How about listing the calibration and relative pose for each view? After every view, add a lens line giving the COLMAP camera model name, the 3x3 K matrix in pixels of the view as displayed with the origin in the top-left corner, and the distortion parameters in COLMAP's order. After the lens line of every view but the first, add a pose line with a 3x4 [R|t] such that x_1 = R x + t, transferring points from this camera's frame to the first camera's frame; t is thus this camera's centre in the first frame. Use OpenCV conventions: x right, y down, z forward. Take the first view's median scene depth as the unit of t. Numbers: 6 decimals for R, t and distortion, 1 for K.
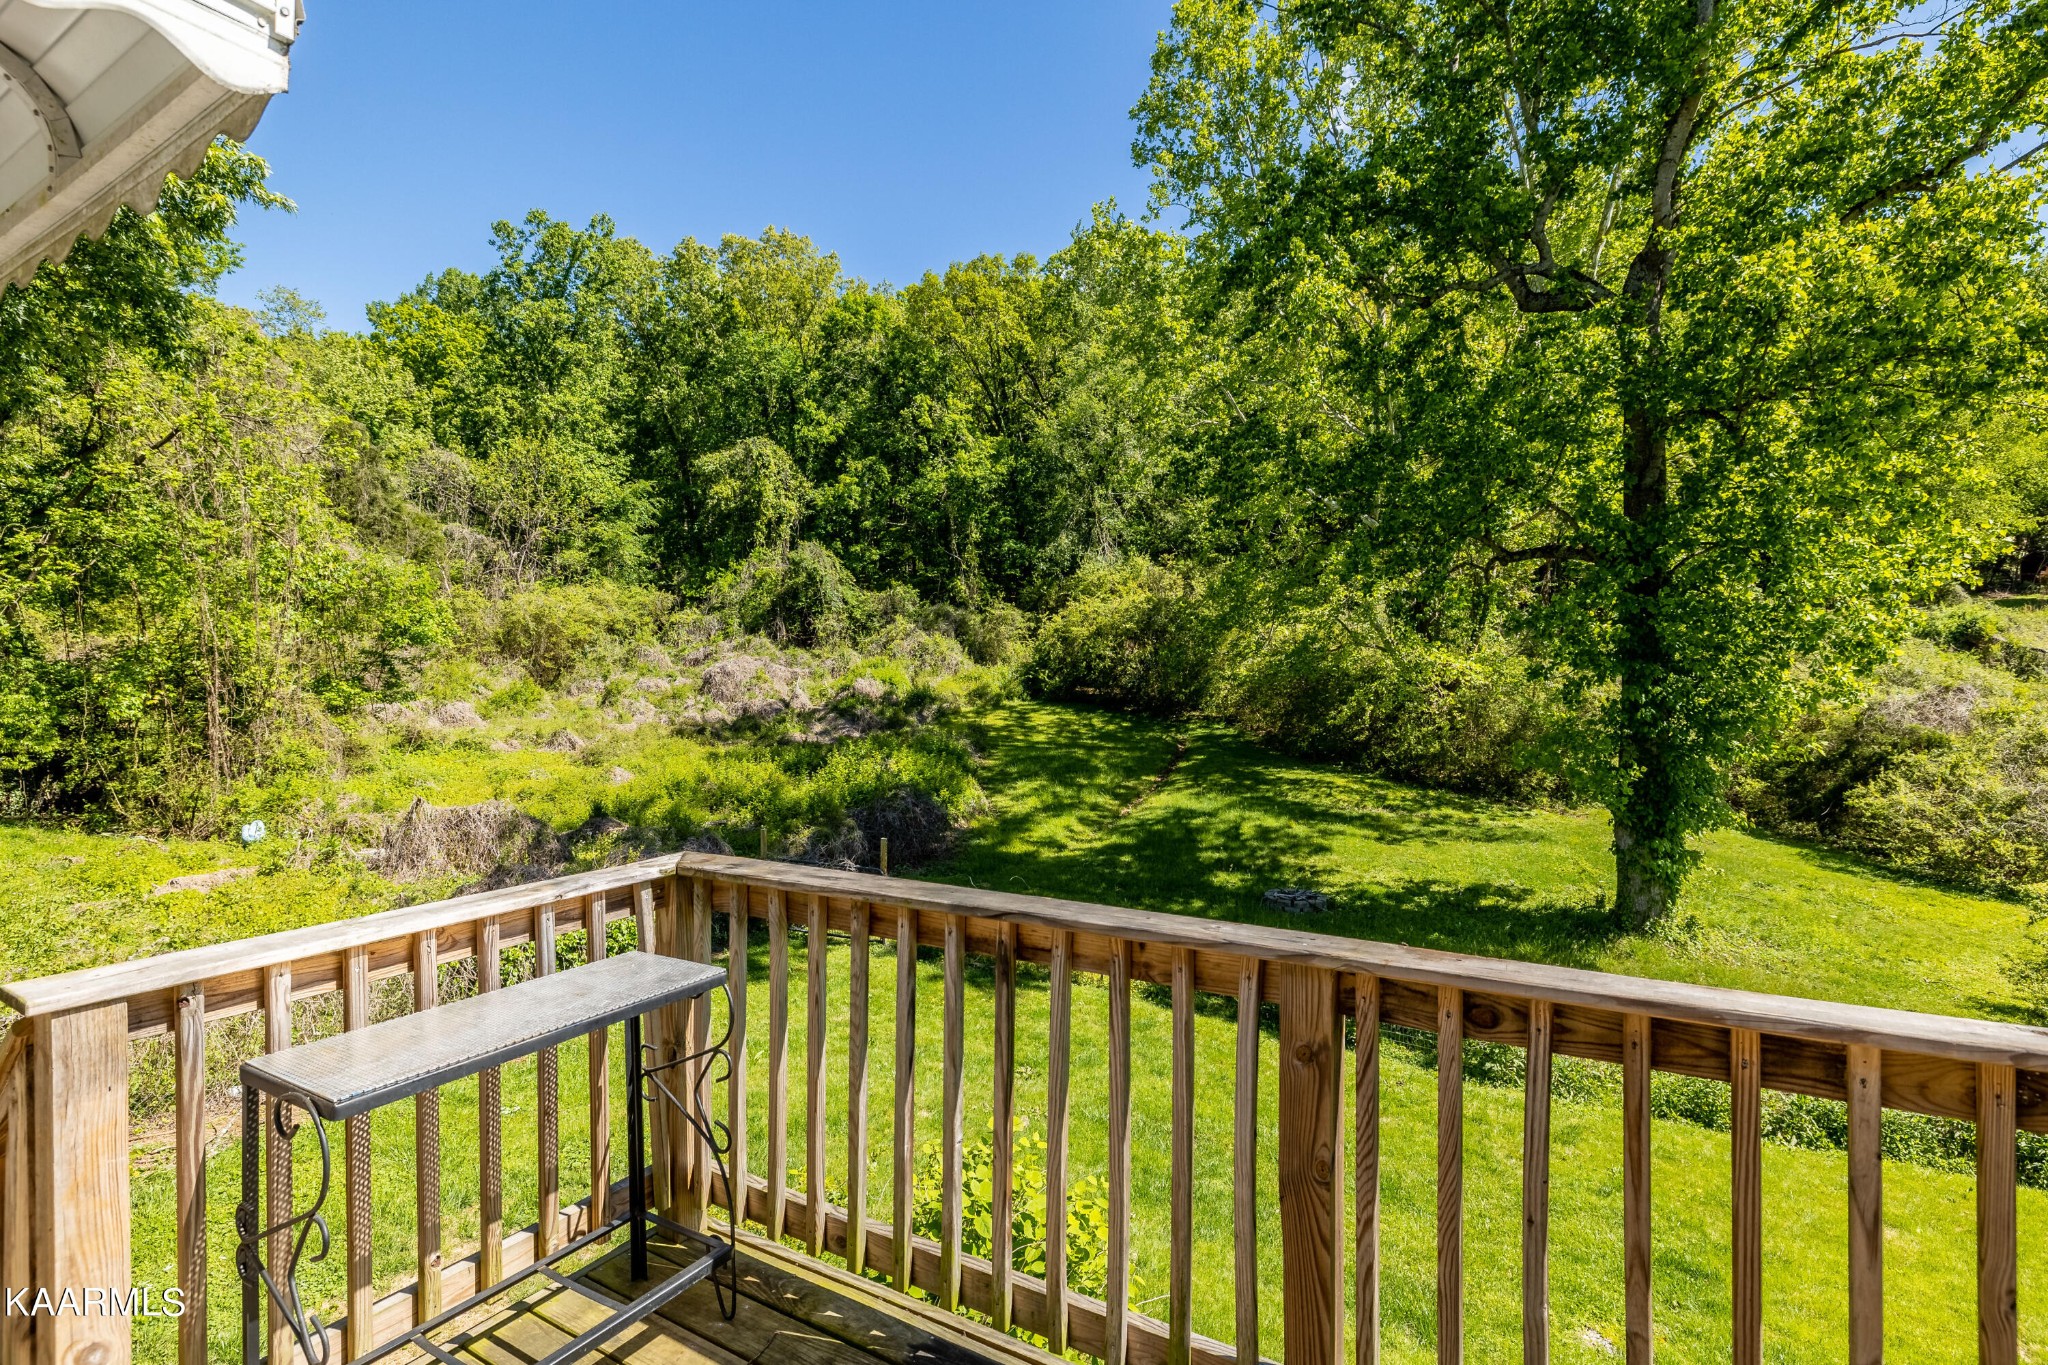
lens RADIAL K [[1013.4, 0, 1024.0], [0, 1013.4, 682.5], [0, 0, 1]] dist [-0.002285, -0.000090]
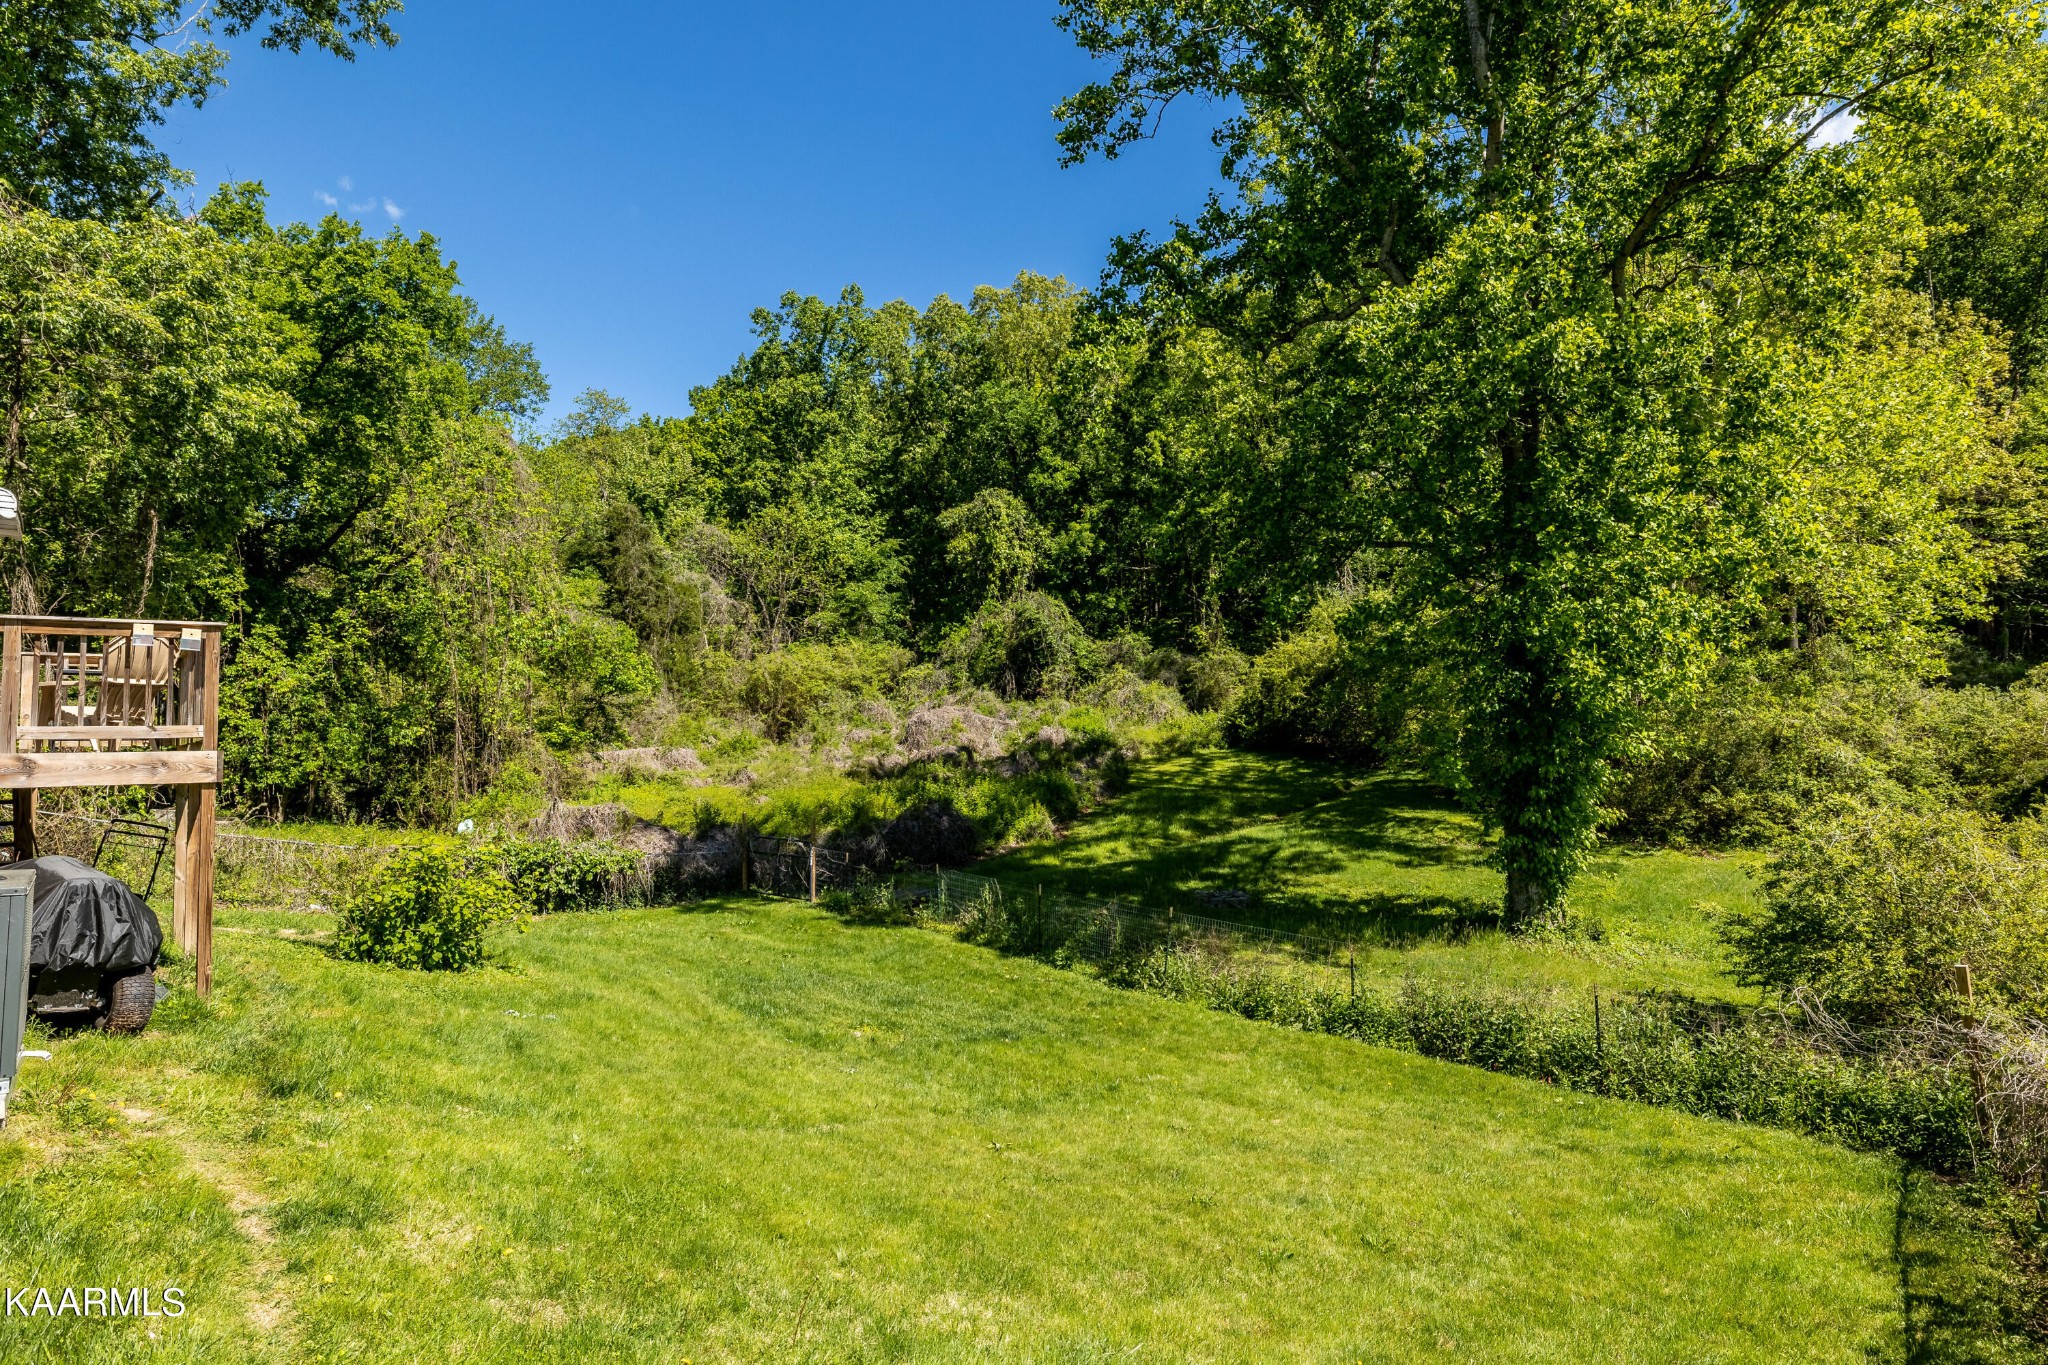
lens RADIAL K [[1227.5, 0, 1063.9], [0, 1227.5, 713.4], [0, 0, 1]] dist [-0.001959, -0.000630]
pose [[0.945972, -0.017145, -0.323795, 0.256694], [0.004002, 0.999142, -0.041212, 0.035194], [0.324224, 0.037690, 0.945229, -0.135514]]
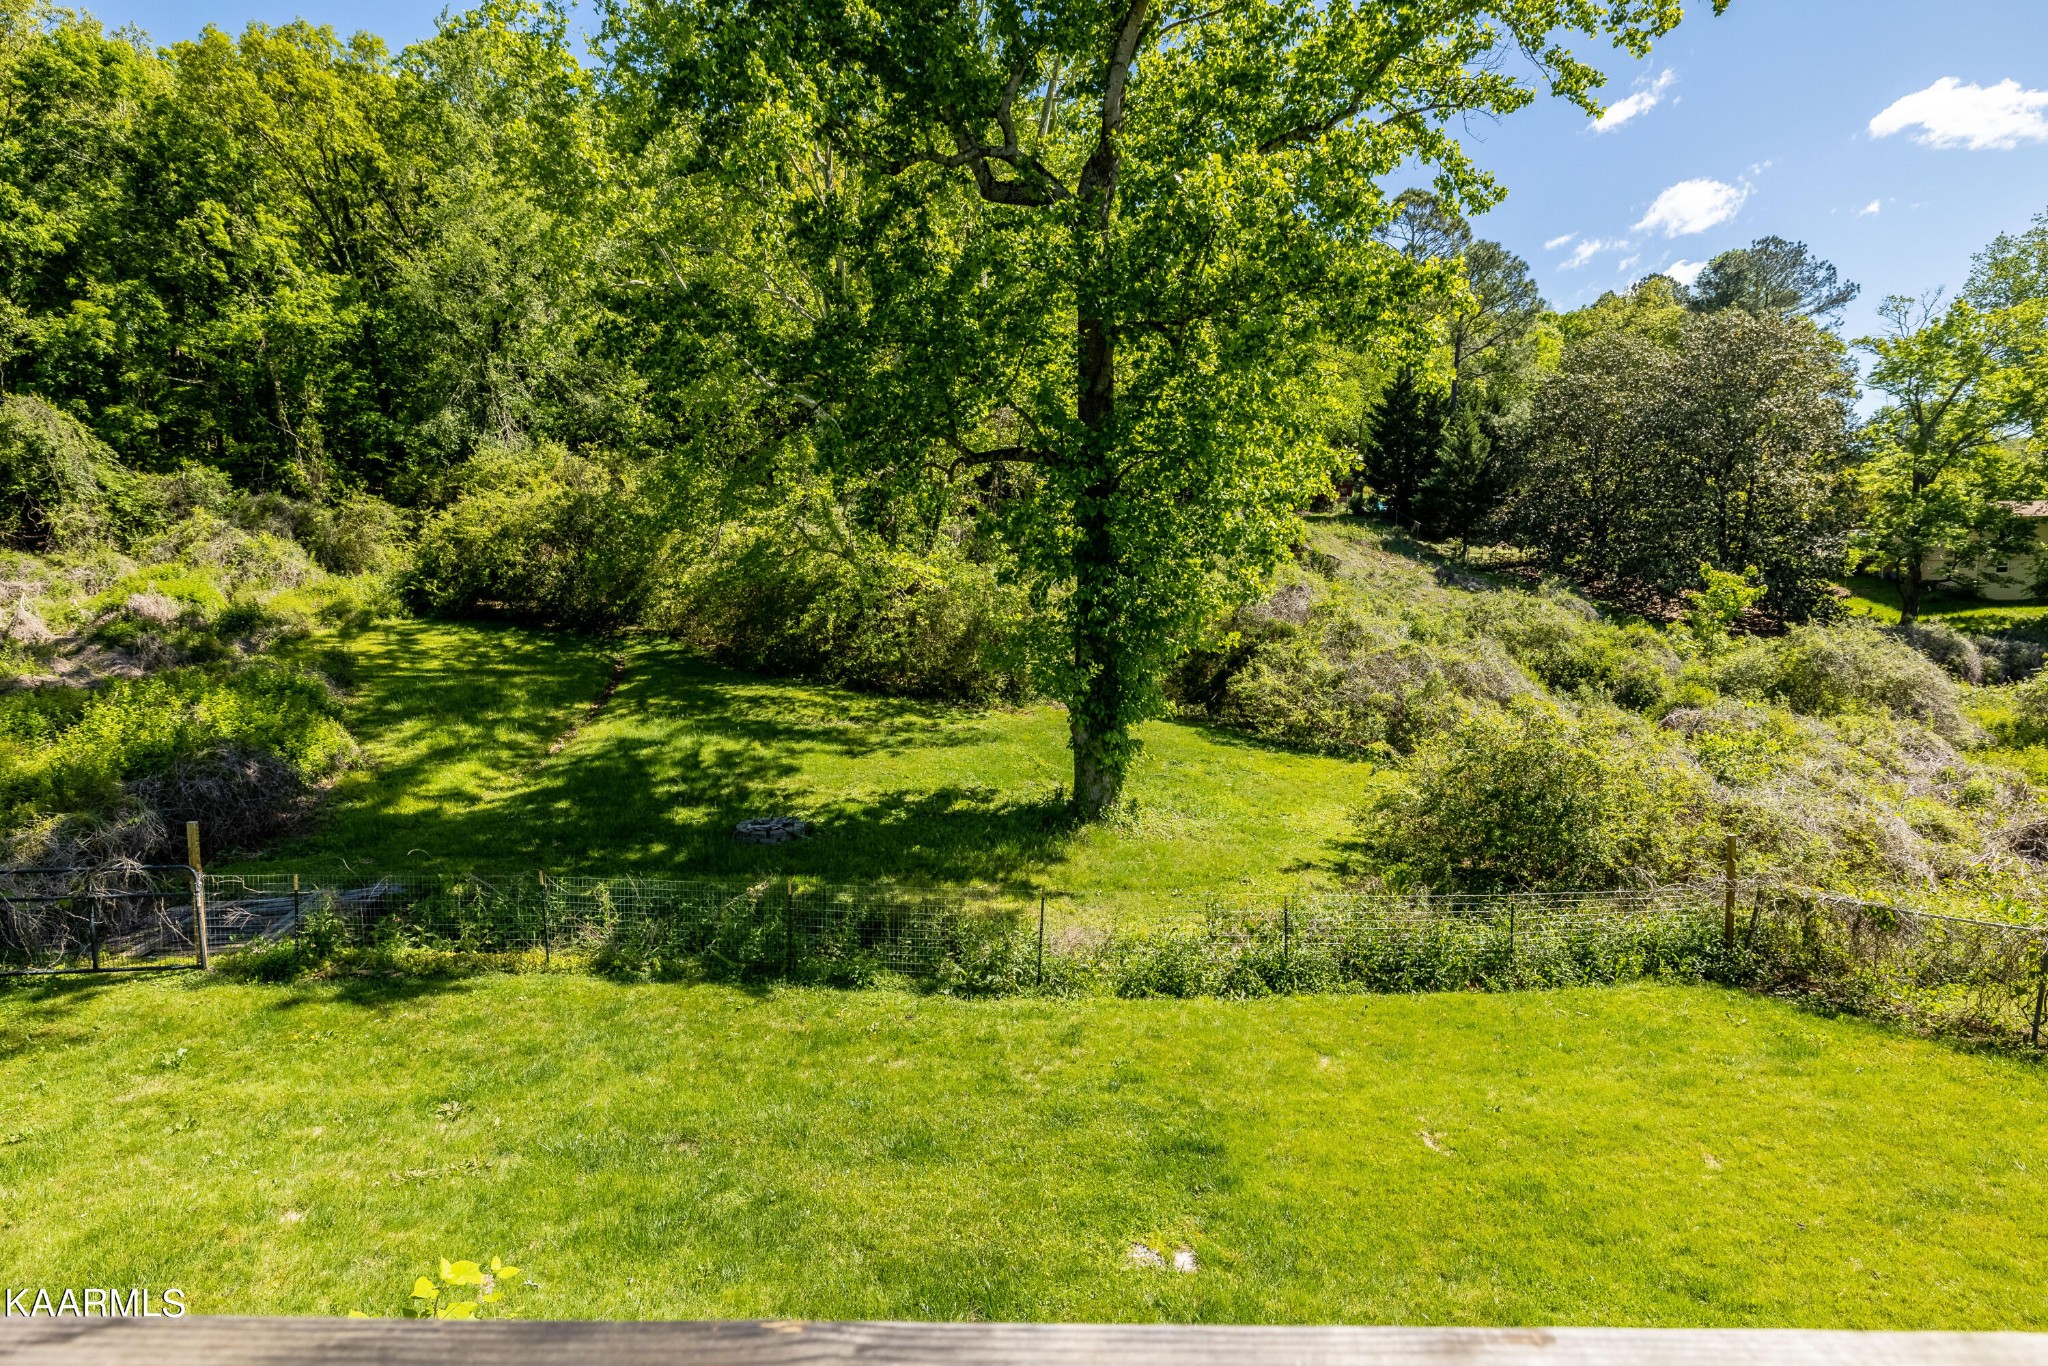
lens RADIAL K [[1058.4, 0, 1032.5], [0, 1058.4, 677.1], [0, 0, 1]] dist [-0.000885, 0.000124]
pose [[0.858697, -0.056118, 0.509402, -0.002875], [0.015205, 0.996339, 0.084131, 0.001088], [-0.512259, -0.064498, 0.856406, 0.037054]]
